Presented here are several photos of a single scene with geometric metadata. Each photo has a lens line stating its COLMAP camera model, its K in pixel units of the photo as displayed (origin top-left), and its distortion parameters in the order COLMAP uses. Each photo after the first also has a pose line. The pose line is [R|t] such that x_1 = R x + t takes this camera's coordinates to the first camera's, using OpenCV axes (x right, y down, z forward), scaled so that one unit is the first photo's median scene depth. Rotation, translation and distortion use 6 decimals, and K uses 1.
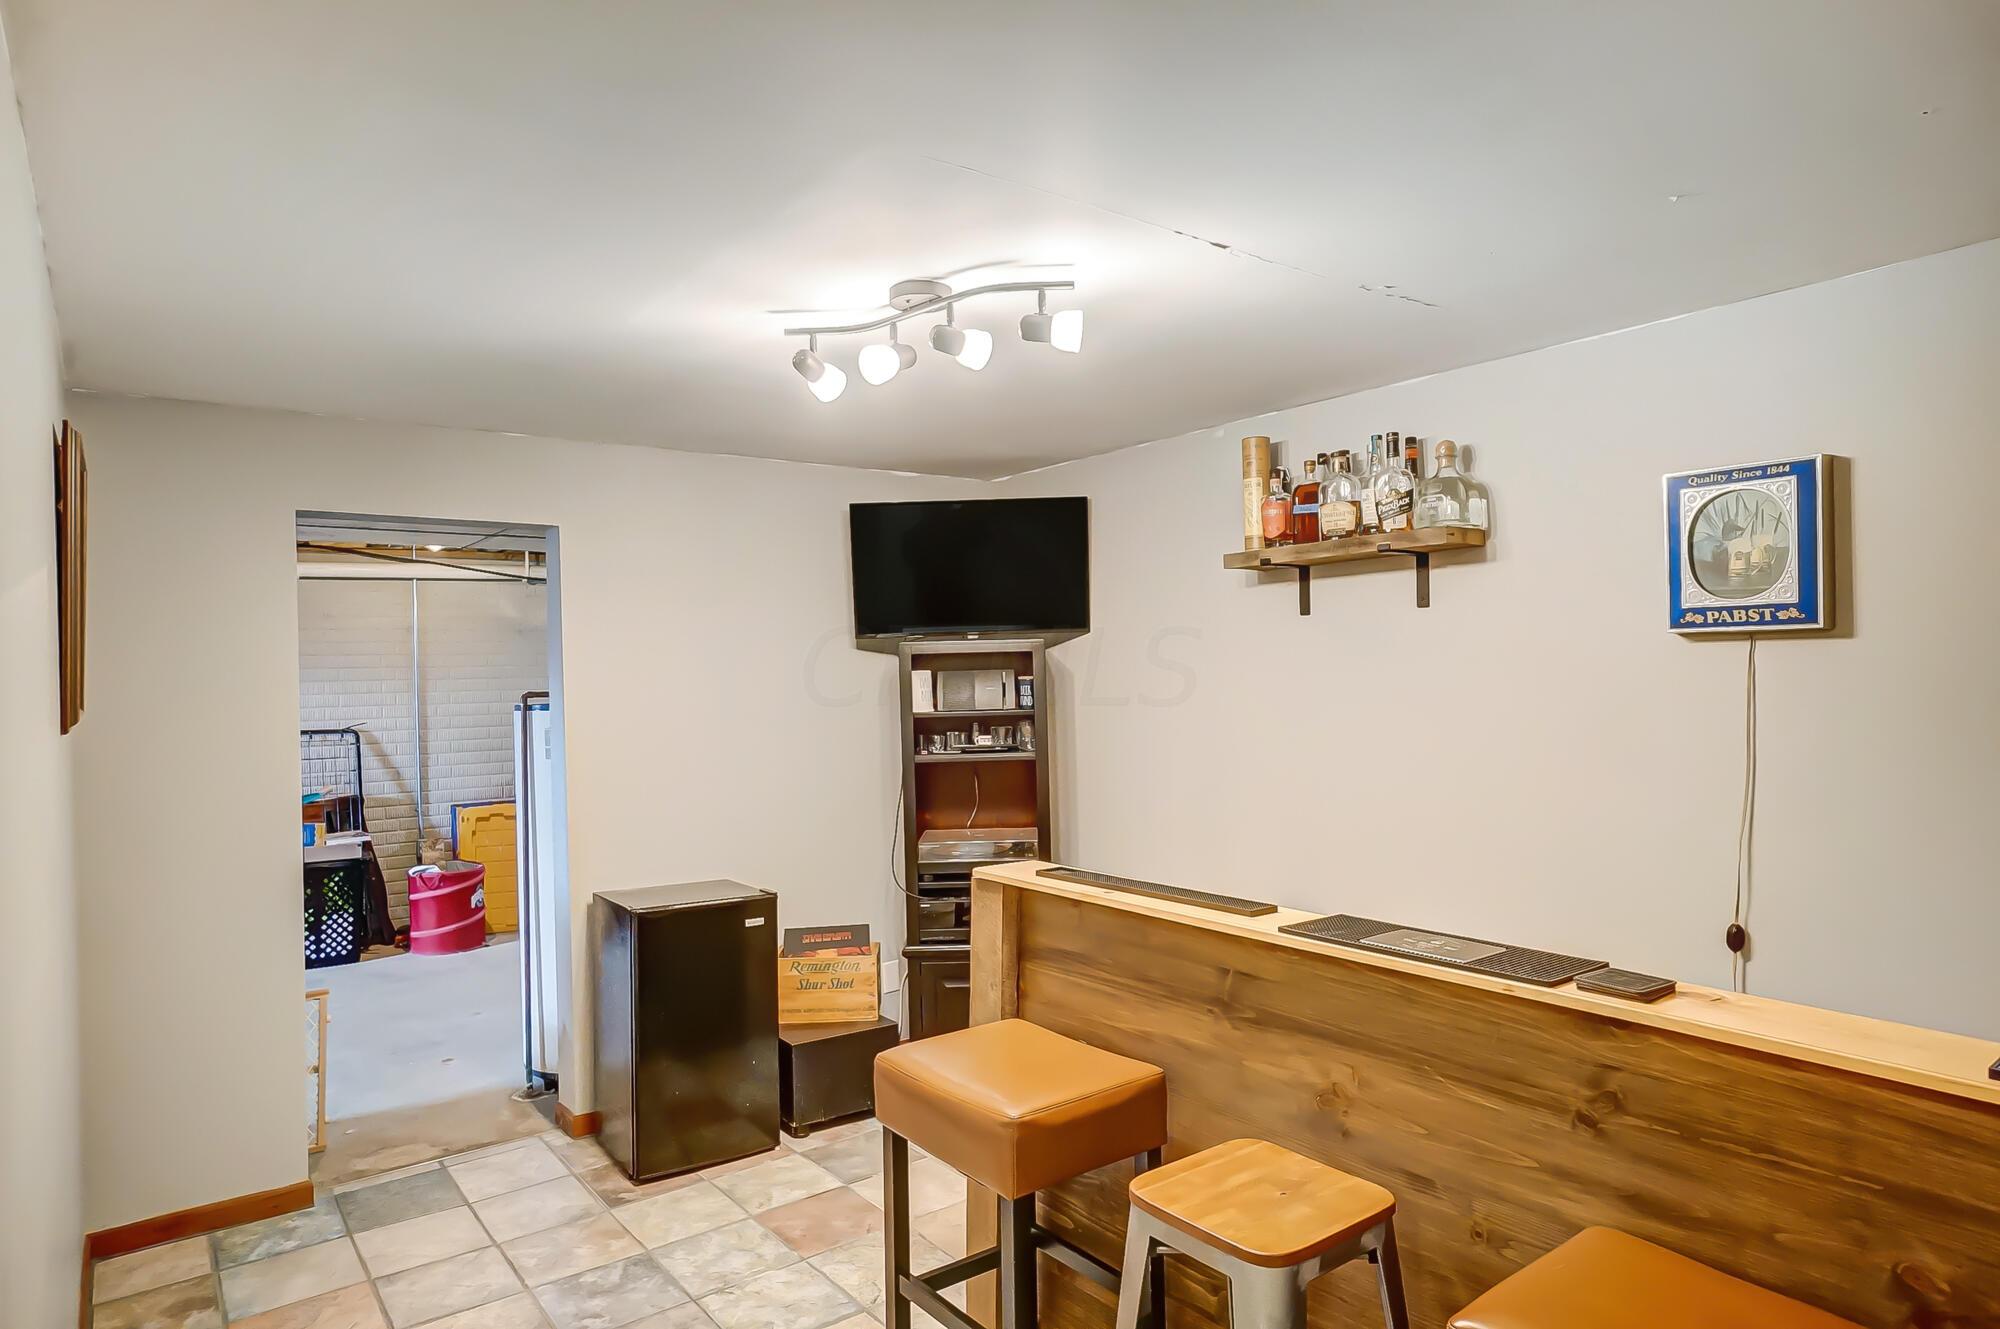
lens RADIAL K [[1186.9, 0, 984.4], [0, 1186.9, 676.4], [0, 0, 1]] dist [0.001506, 0.000368]
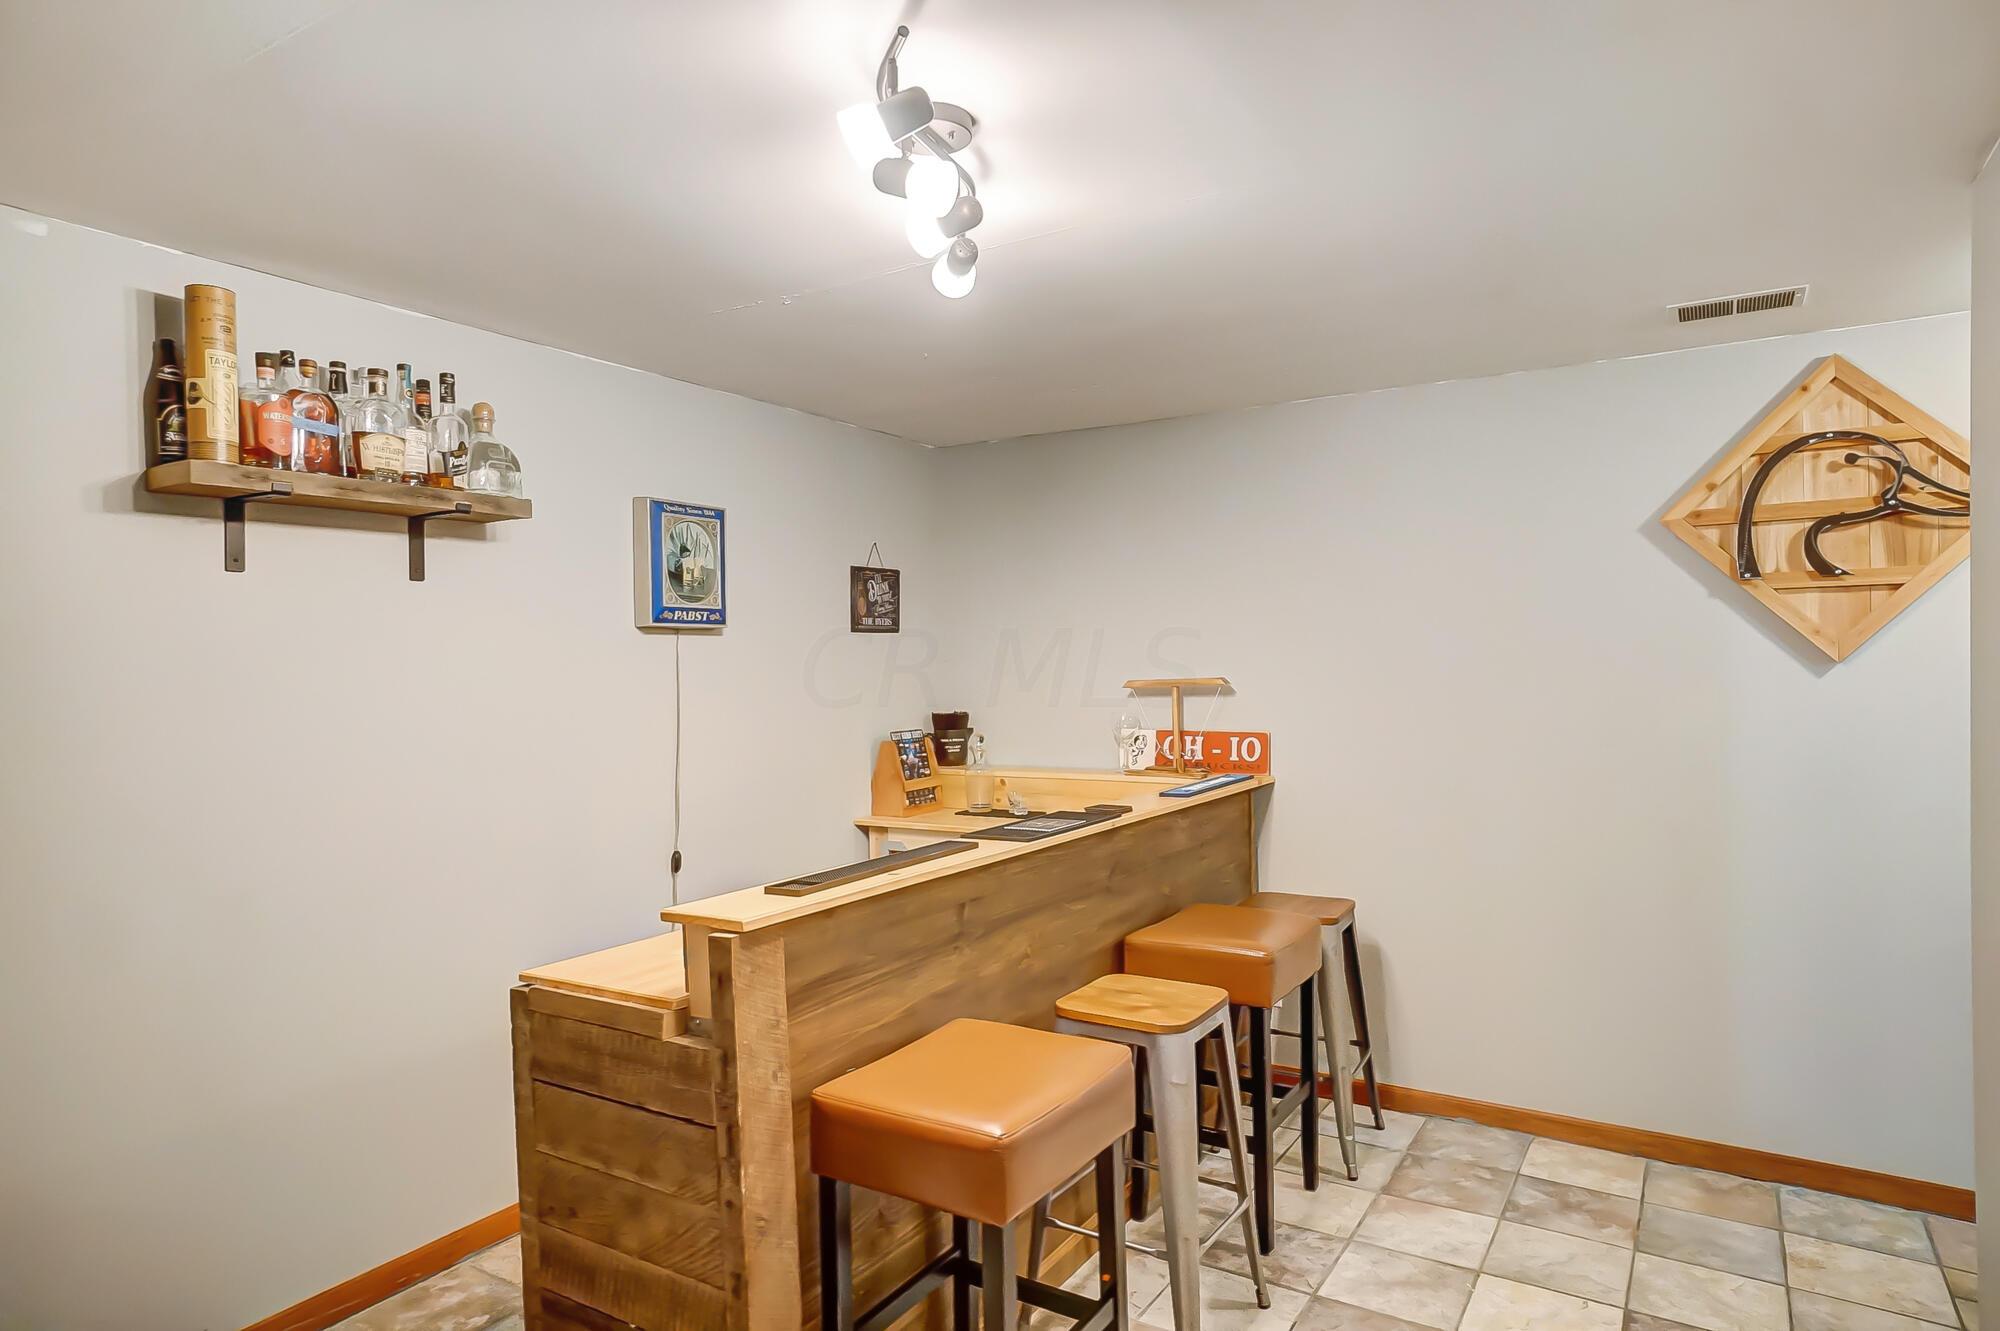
lens RADIAL K [[1186.9, 0, 984.4], [0, 1186.9, 677.4], [0, 0, 1]] dist [0.001506, 0.000368]
pose [[-0.366855, 0.012556, 0.930194, -0.730980], [0.025050, 0.999680, -0.003615, 0.031711], [-0.929941, 0.021975, -0.367052, 1.190268]]
